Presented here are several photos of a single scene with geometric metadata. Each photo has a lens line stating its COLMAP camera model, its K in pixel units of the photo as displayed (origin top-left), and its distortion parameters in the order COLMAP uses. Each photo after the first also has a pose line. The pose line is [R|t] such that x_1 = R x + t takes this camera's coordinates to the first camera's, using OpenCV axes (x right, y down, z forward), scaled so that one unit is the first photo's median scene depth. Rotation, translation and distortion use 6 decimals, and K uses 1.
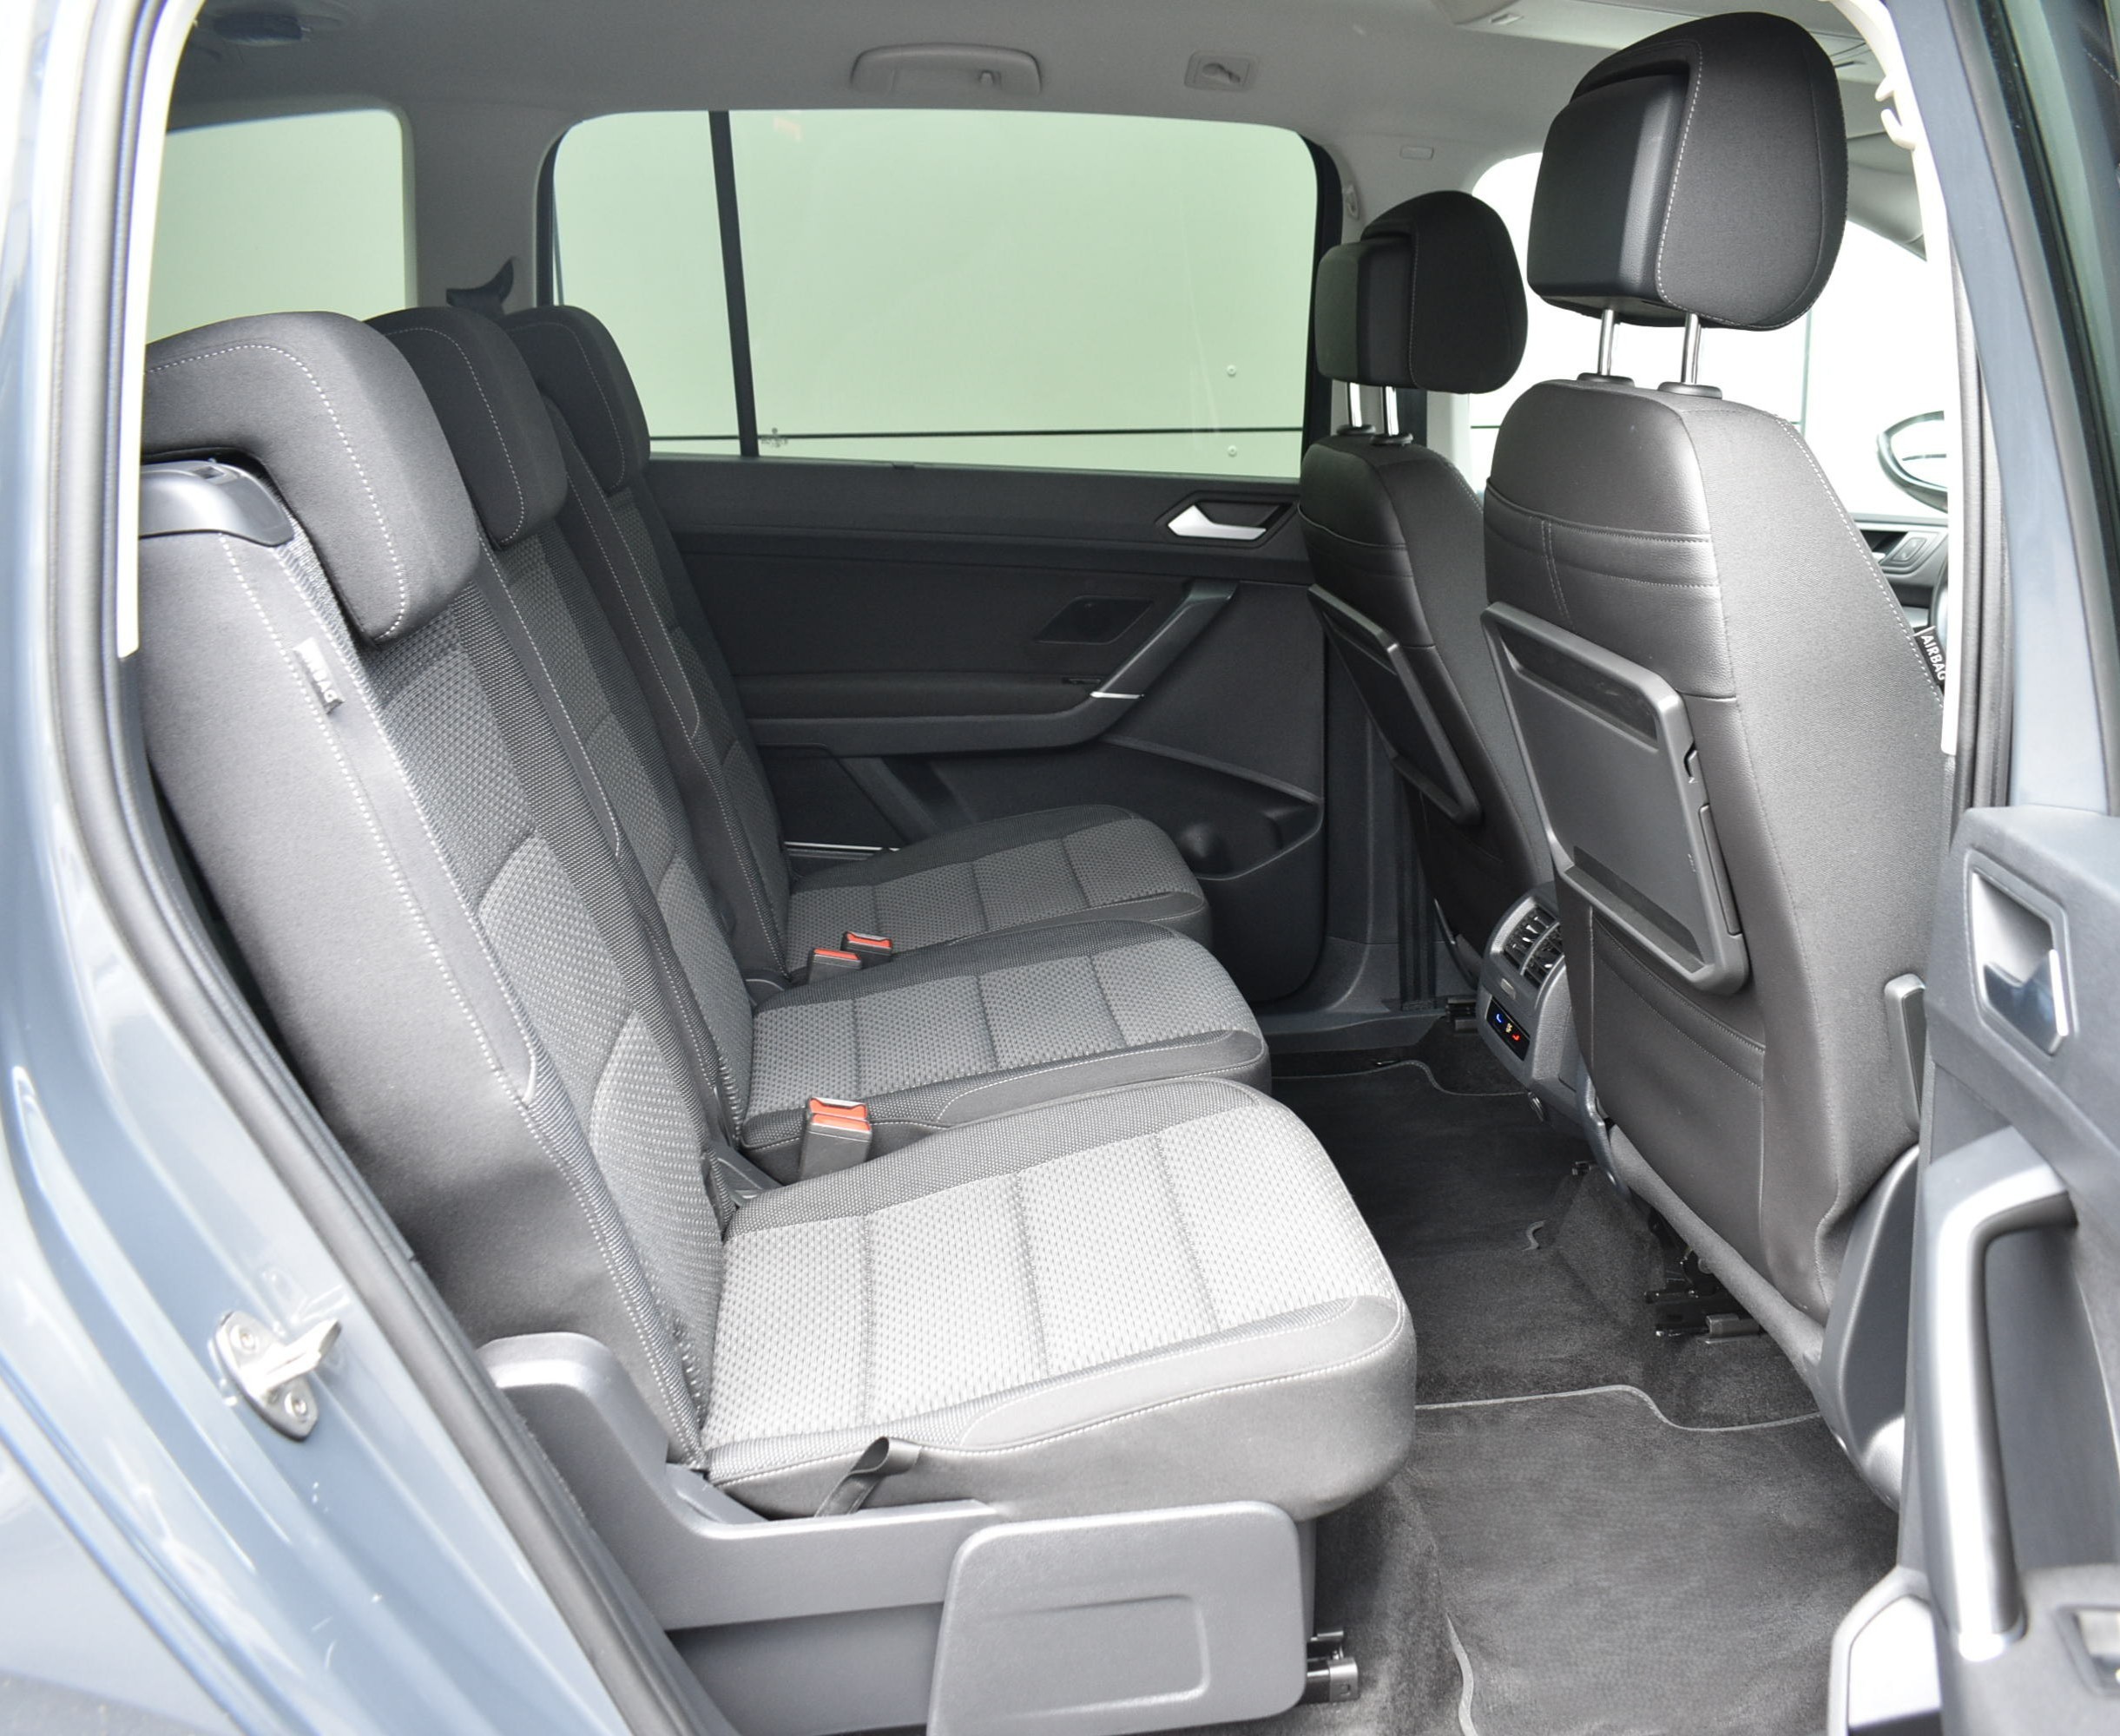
lens RADIAL K [[1838.6, 0, 1060.0], [0, 1838.6, 868.0], [0, 0, 1]] dist [-0.014969, -0.014779]
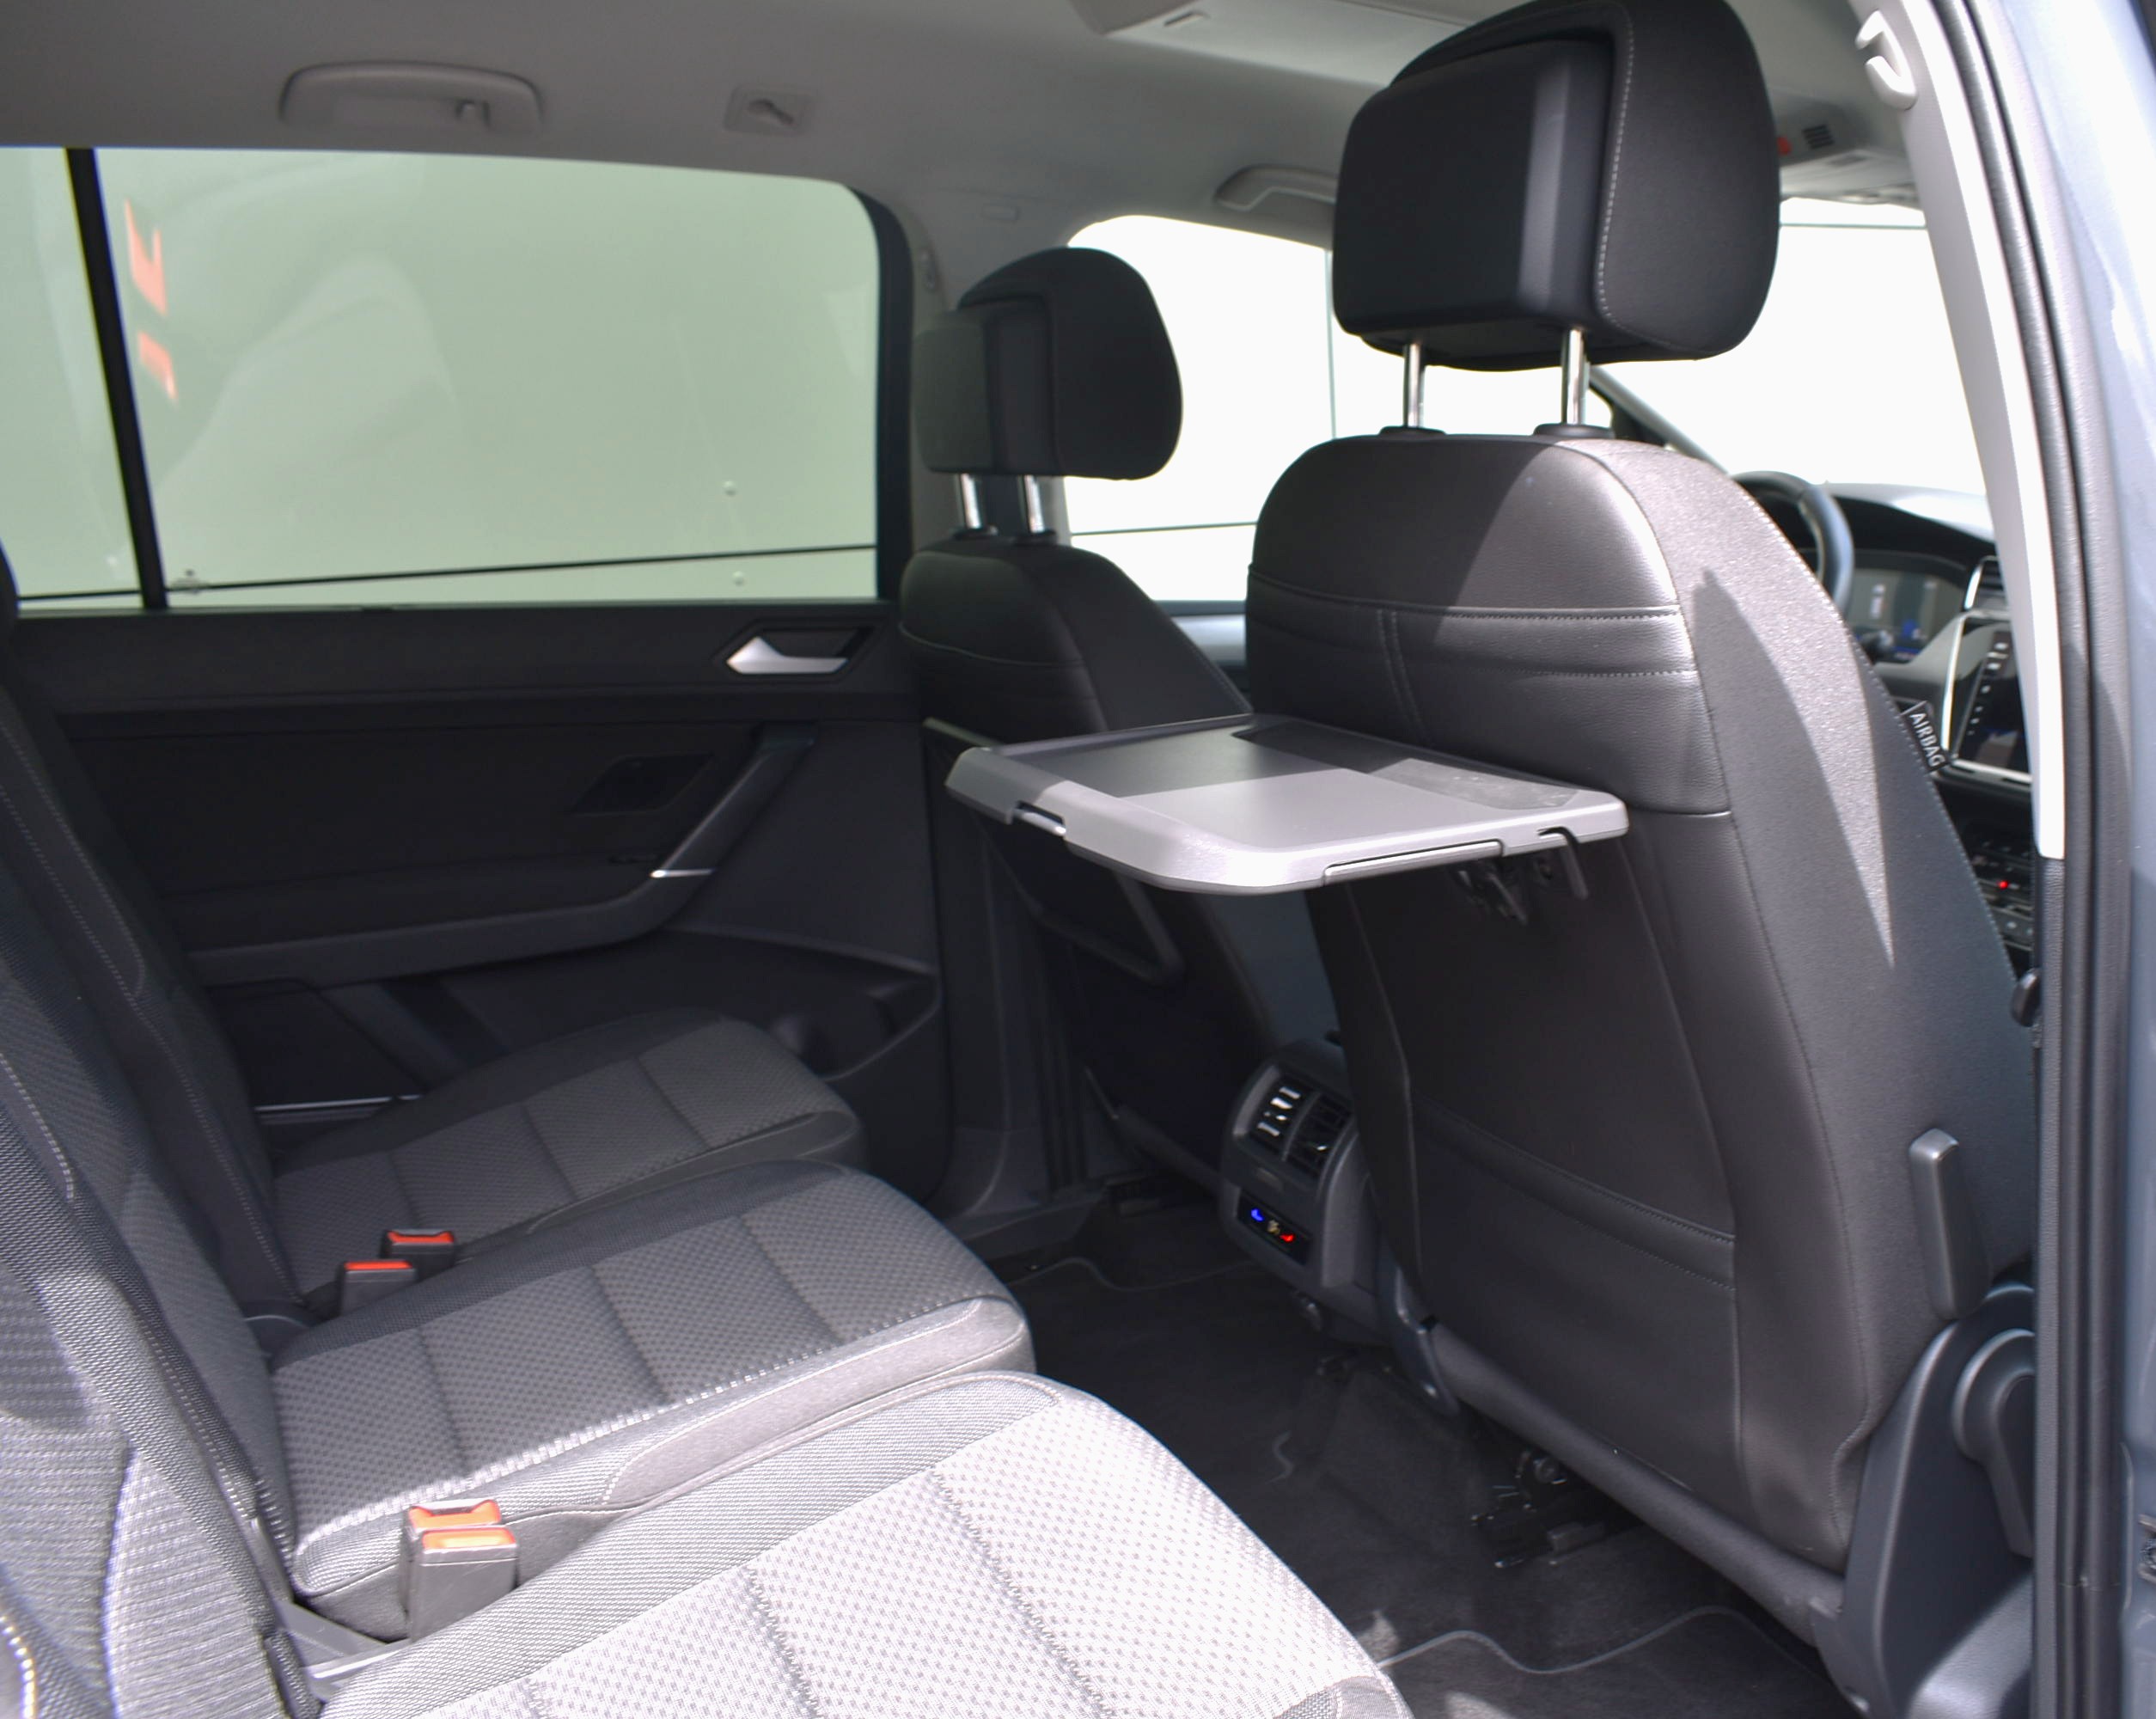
lens RADIAL K [[1835.6, 0, 1078.0], [0, 1835.6, 859.5], [0, 0, 1]] dist [-0.023463, 0.037951]
pose [[0.937863, -0.099735, 0.332363, -0.088599], [0.125722, 0.990394, -0.057567, -0.036849], [-0.323429, 0.095776, 0.941393, 0.212704]]
